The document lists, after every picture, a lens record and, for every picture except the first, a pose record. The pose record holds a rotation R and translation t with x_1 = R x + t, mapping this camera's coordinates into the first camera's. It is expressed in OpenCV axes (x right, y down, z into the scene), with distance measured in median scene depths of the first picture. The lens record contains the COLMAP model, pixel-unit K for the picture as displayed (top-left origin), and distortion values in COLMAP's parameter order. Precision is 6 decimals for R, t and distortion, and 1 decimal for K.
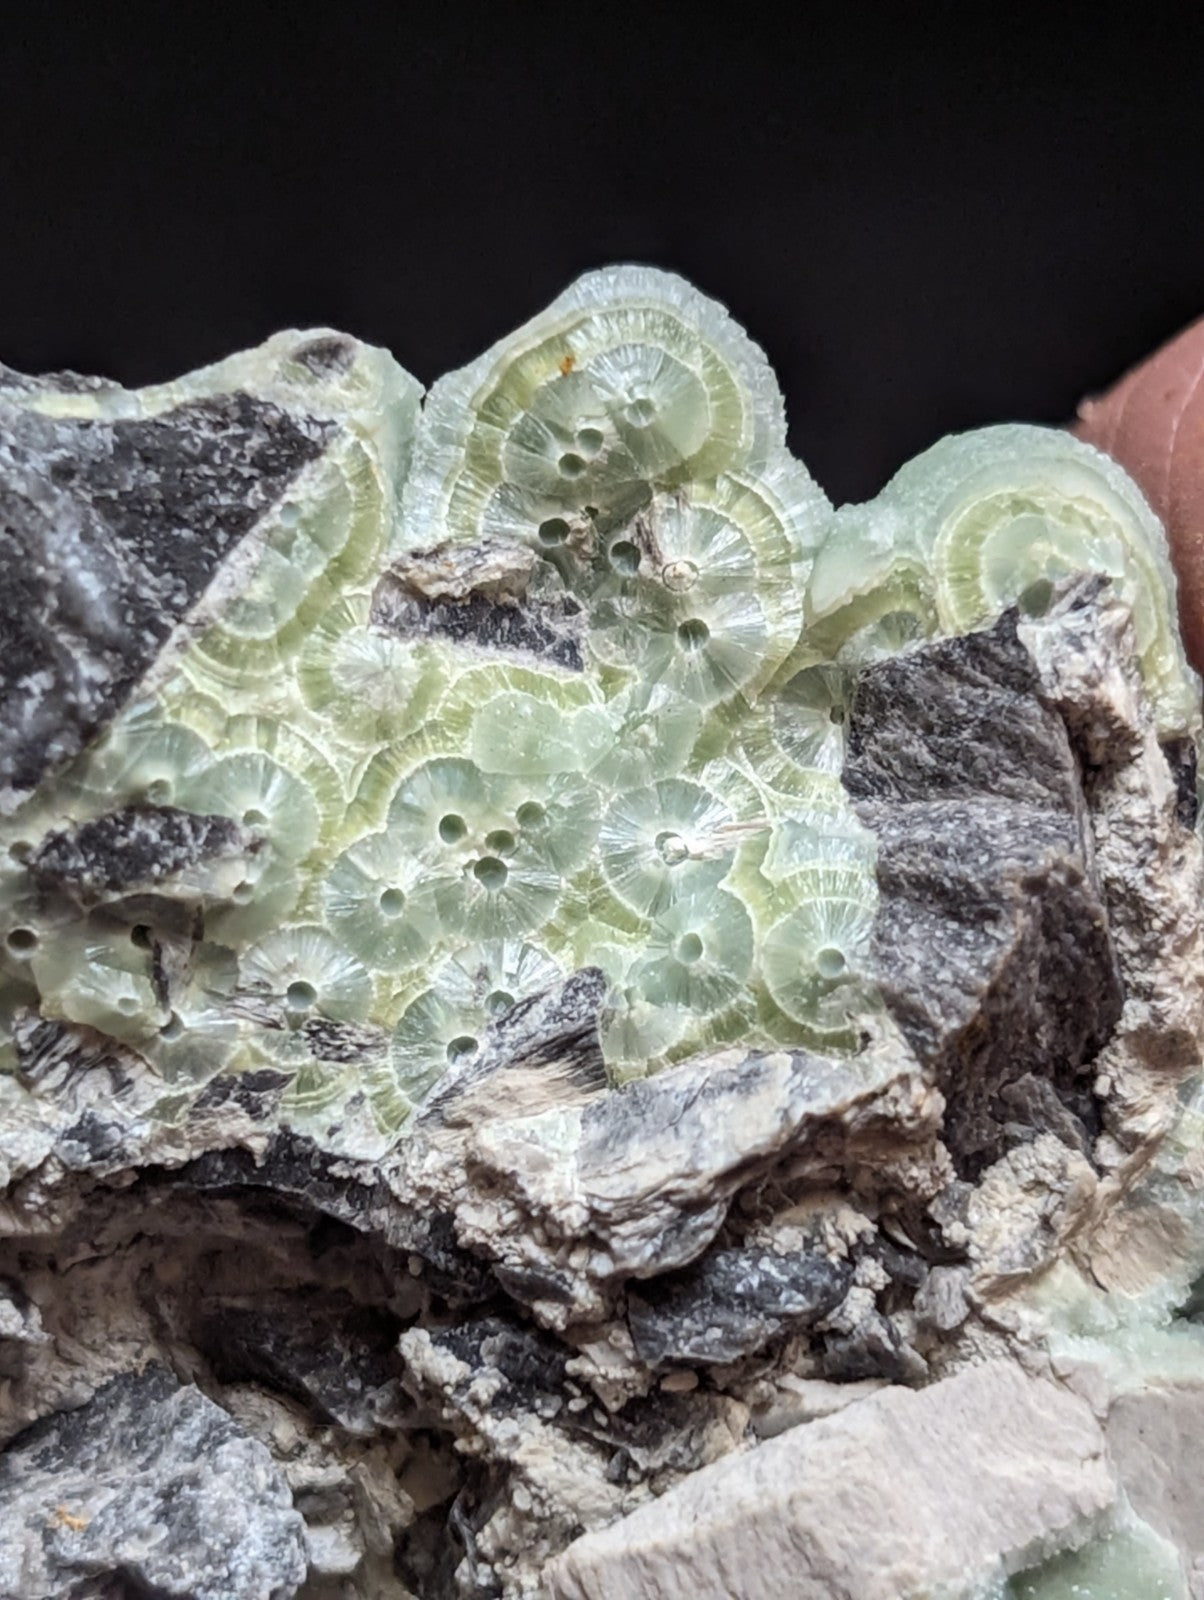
lens RADIAL K [[3591.9, 0, 638.7], [0, 3591.9, 795.5], [0, 0, 1]] dist [0.238542, -0.494670]
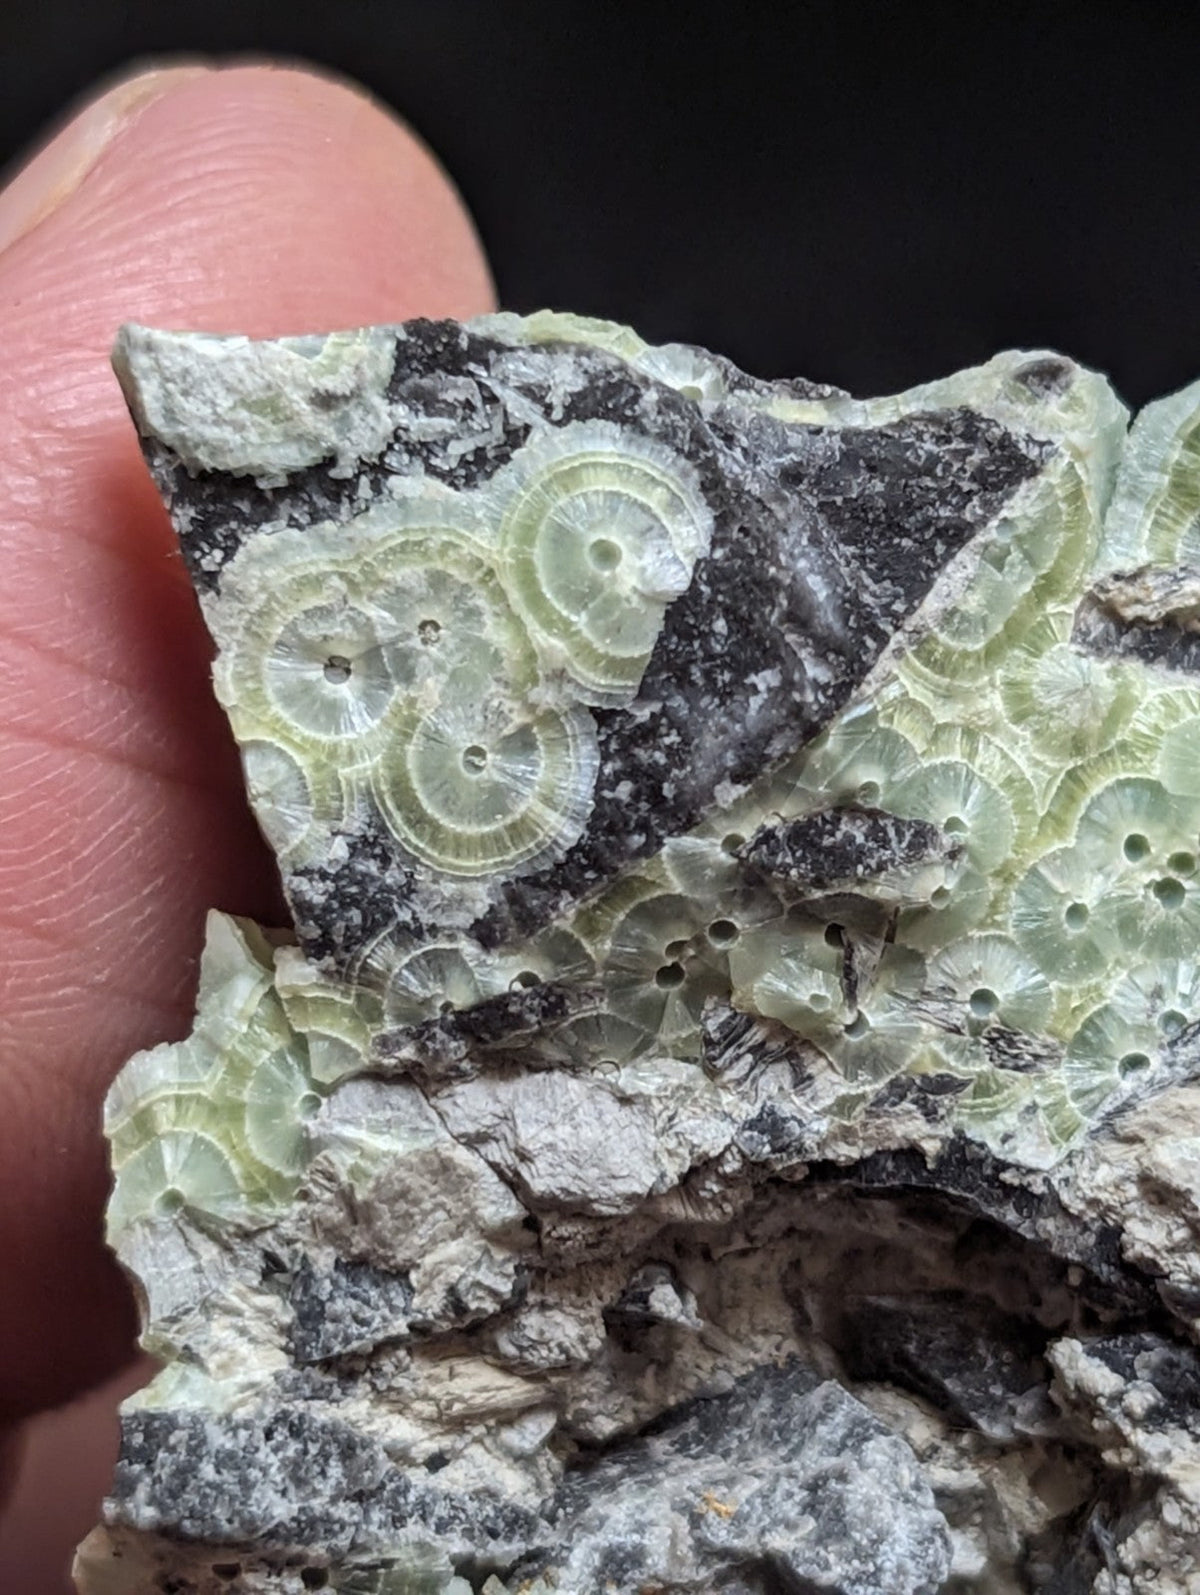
lens RADIAL K [[3580.6, 0, 636.6], [0, 3580.6, 793.0], [0, 0, 1]] dist [0.238542, -0.494670]
pose [[0.996919, 0.059913, 0.050616, -0.245762], [-0.059016, 0.998075, -0.019047, 0.021515], [-0.051660, 0.016001, 0.998537, -0.007351]]
